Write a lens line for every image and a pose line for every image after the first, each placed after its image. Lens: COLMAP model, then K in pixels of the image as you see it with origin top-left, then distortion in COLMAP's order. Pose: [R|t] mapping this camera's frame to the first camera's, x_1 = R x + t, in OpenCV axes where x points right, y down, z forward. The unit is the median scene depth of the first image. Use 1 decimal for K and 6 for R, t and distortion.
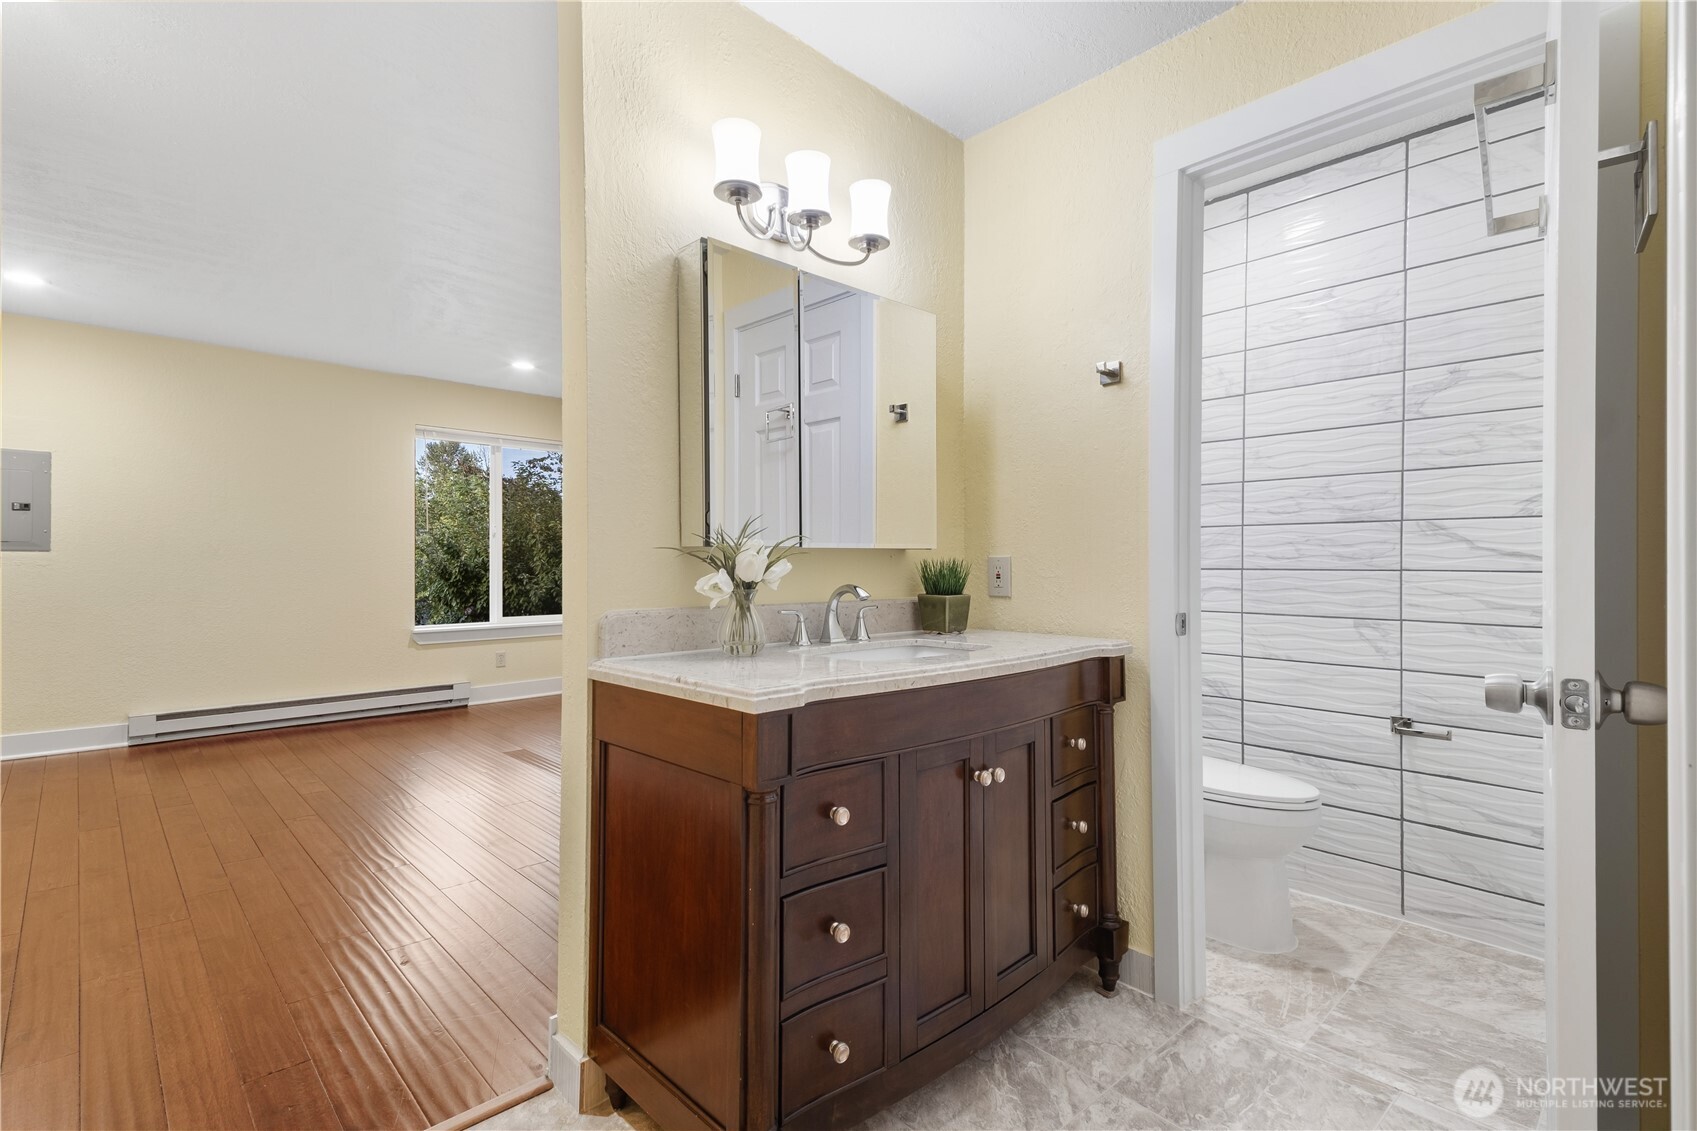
lens RADIAL K [[790.6, 0, 842.9], [0, 790.6, 568.0], [0, 0, 1]] dist [0.061980, -0.015793]
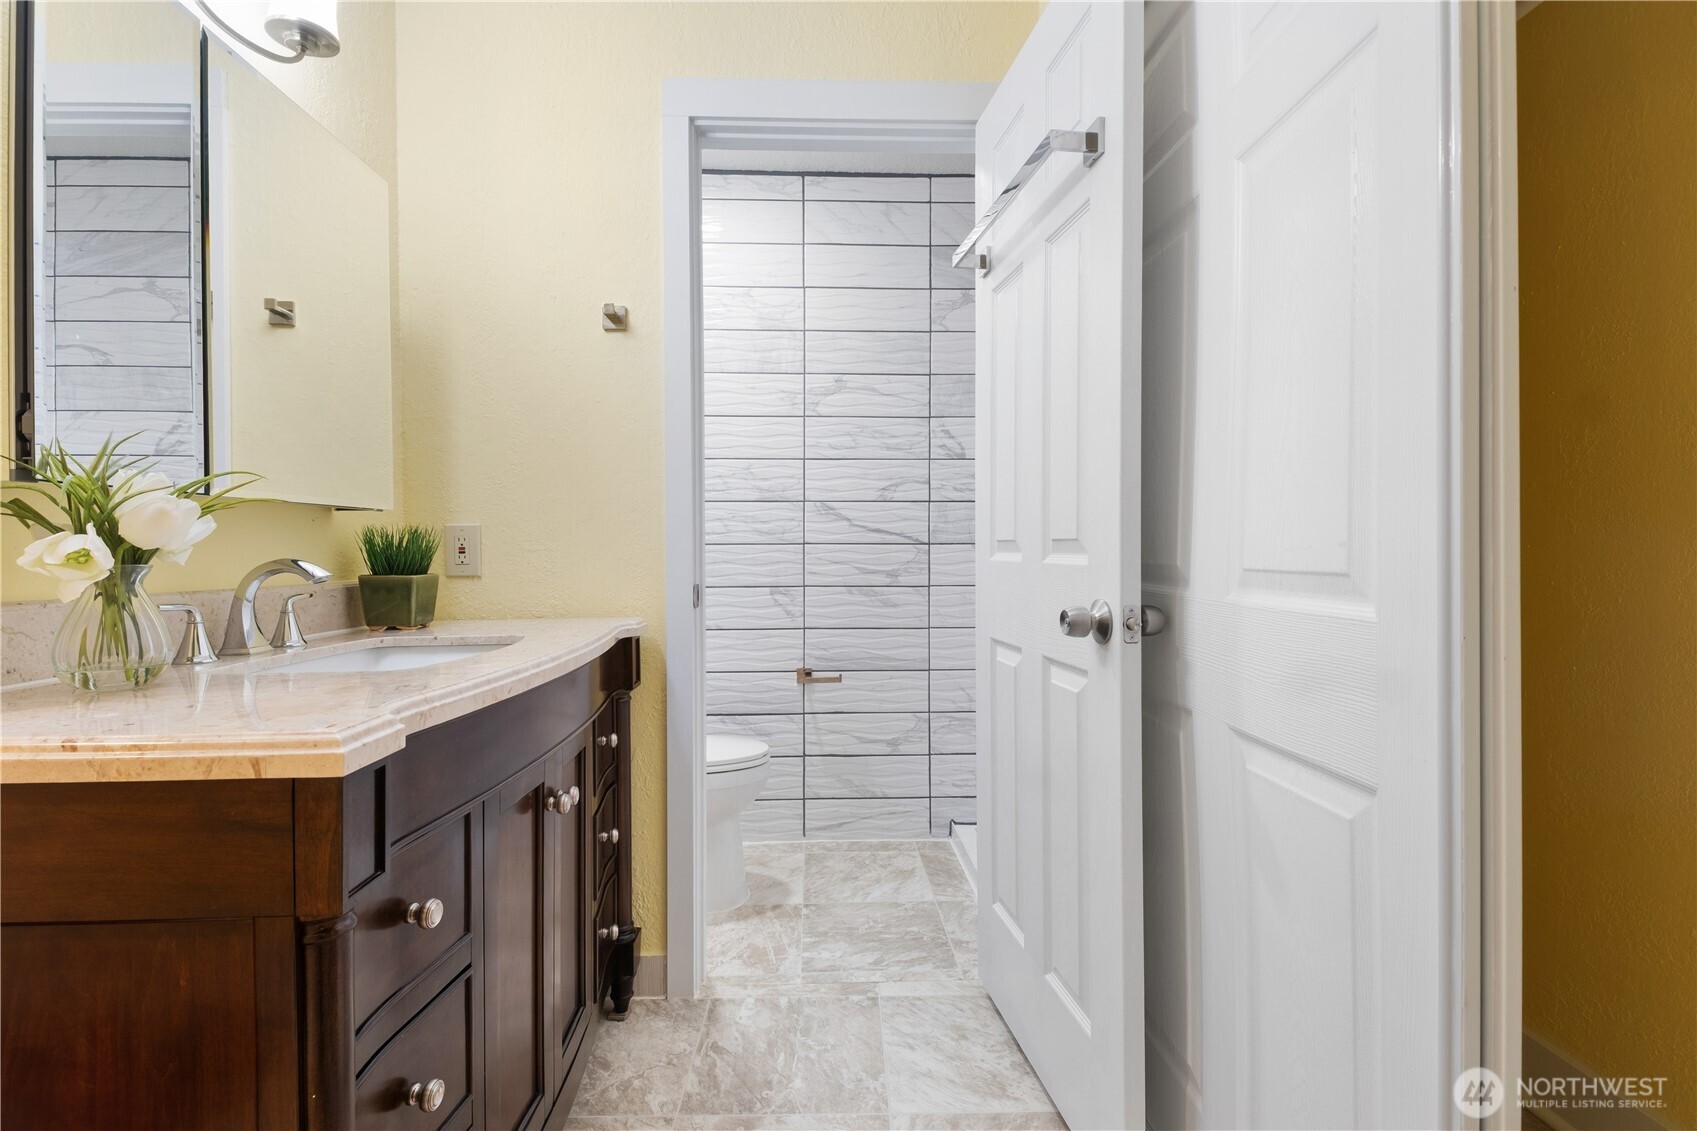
lens RADIAL K [[812.6, 0, 828.8], [0, 812.6, 561.3], [0, 0, 1]] dist [0.064845, -0.041651]
pose [[0.663353, -0.013108, 0.748192, -0.193467], [0.008355, 0.999914, 0.010111, 0.018587], [-0.748260, -0.000456, 0.663406, 0.221745]]
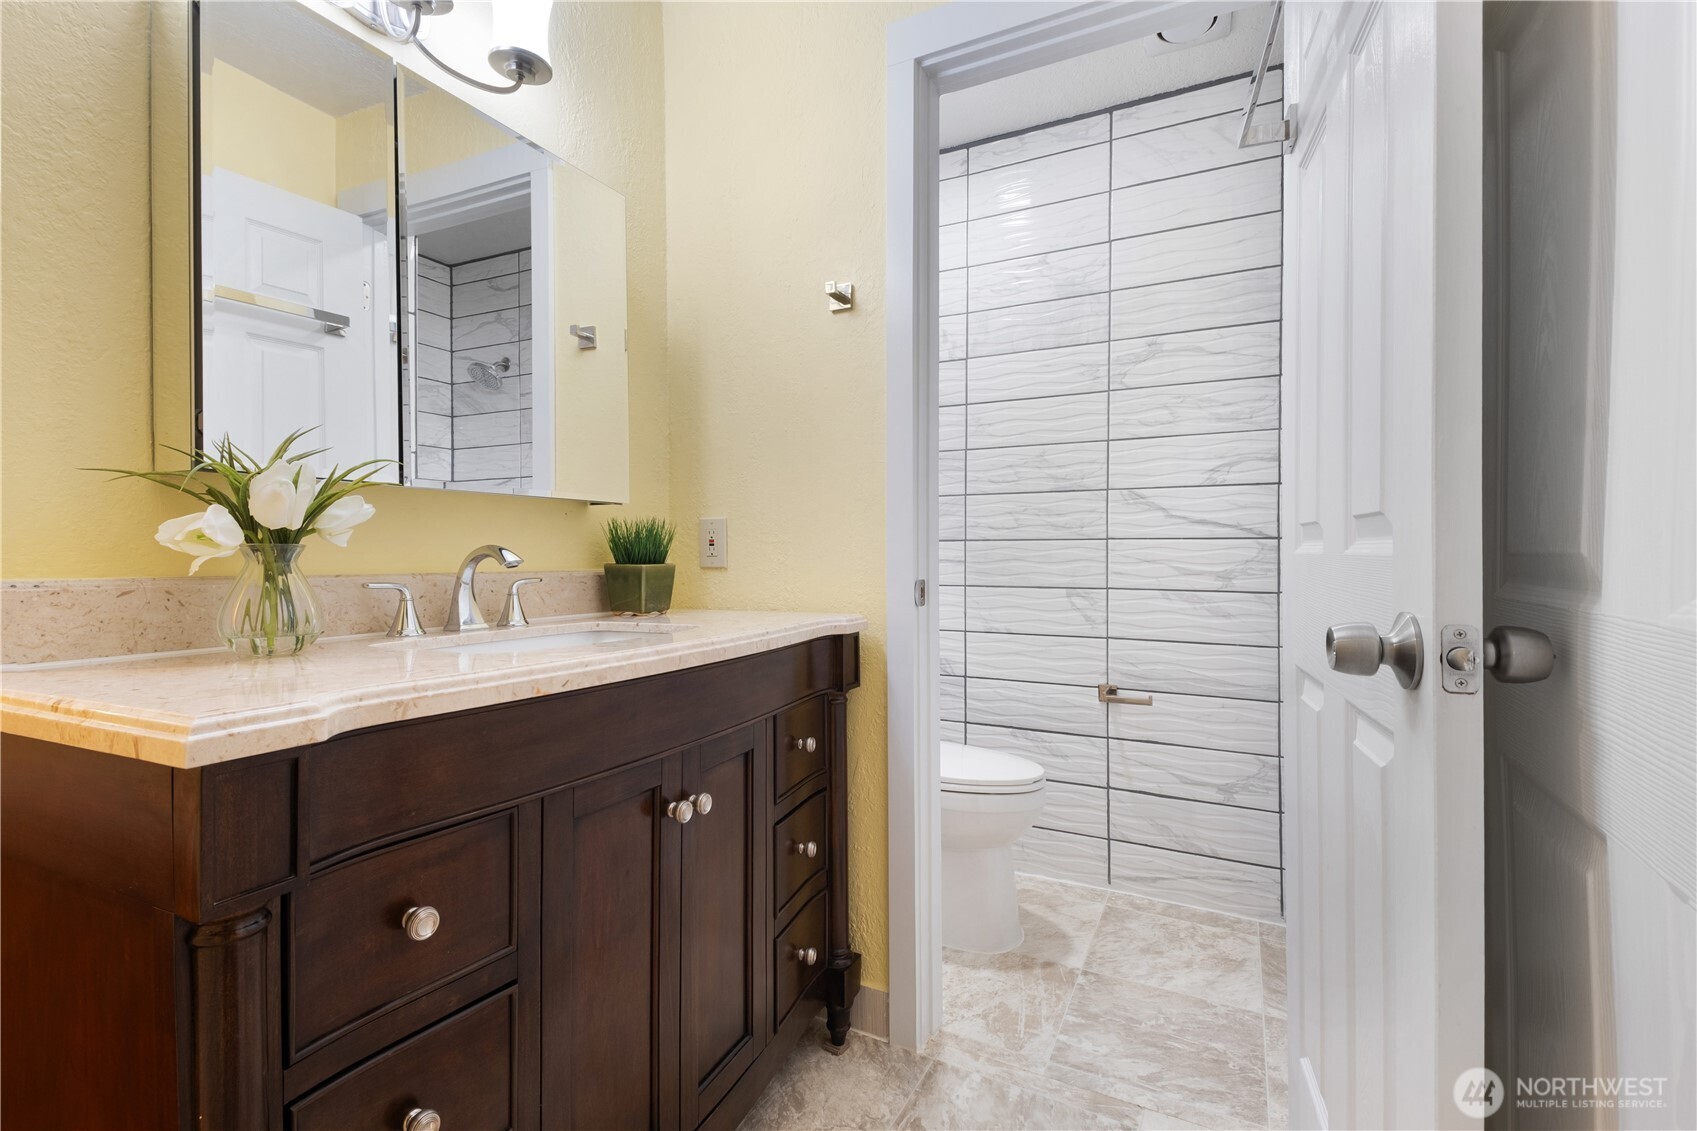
lens RADIAL K [[770.5, 0, 849.3], [0, 770.5, 550.0], [0, 0, 1]] dist [0.082070, -0.042758]
pose [[0.937774, 0.003648, 0.347227, 0.060199], [0.000890, 0.999916, -0.012910, 0.032628], [-0.347245, 0.012416, 0.937692, 0.236341]]
